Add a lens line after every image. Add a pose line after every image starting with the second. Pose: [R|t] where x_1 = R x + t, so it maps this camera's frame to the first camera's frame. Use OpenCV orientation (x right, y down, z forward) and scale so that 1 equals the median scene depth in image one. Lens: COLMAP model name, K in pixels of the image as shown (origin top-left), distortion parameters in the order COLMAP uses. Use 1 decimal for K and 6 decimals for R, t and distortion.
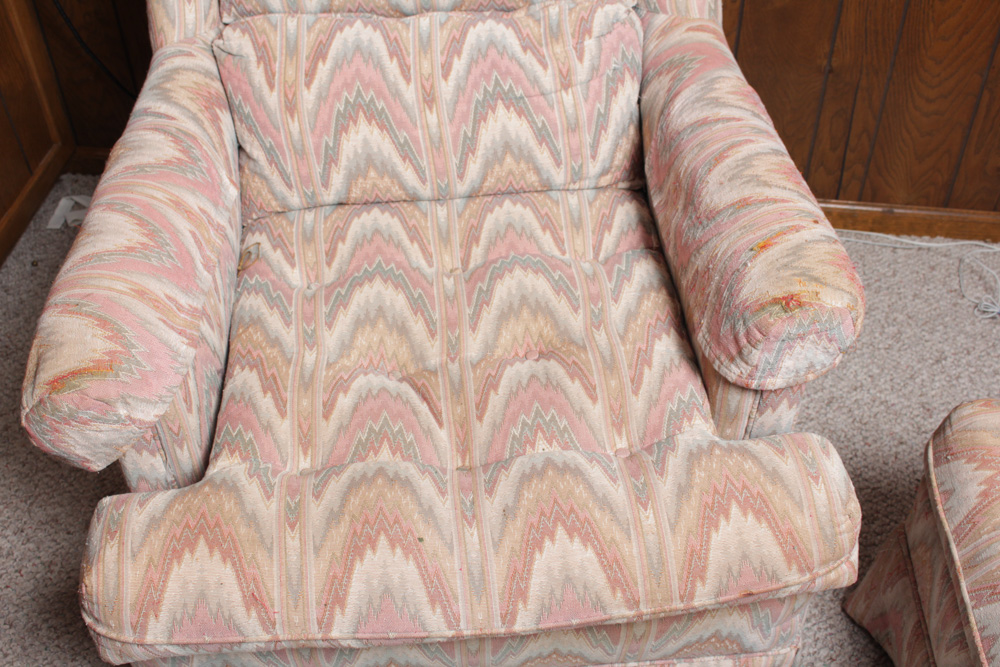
lens RADIAL K [[1137.9, 0, 496.8], [0, 1137.9, 332.4], [0, 0, 1]] dist [-0.111628, 0.114300]
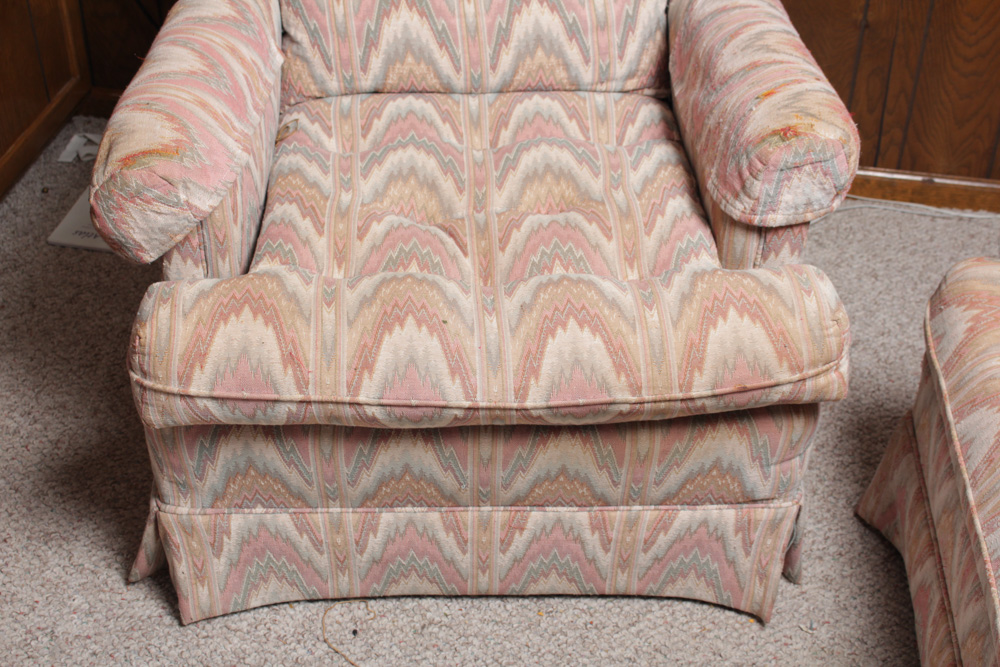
lens RADIAL K [[1417.8, 0, 501.9], [0, 1417.8, 334.8], [0, 0, 1]] dist [-0.069829, 0.075246]
pose [[0.998706, 0.049388, -0.012143, 0.004690], [-0.050488, 0.991530, -0.119661, 0.298258], [0.006130, 0.120119, 0.992741, -0.303601]]
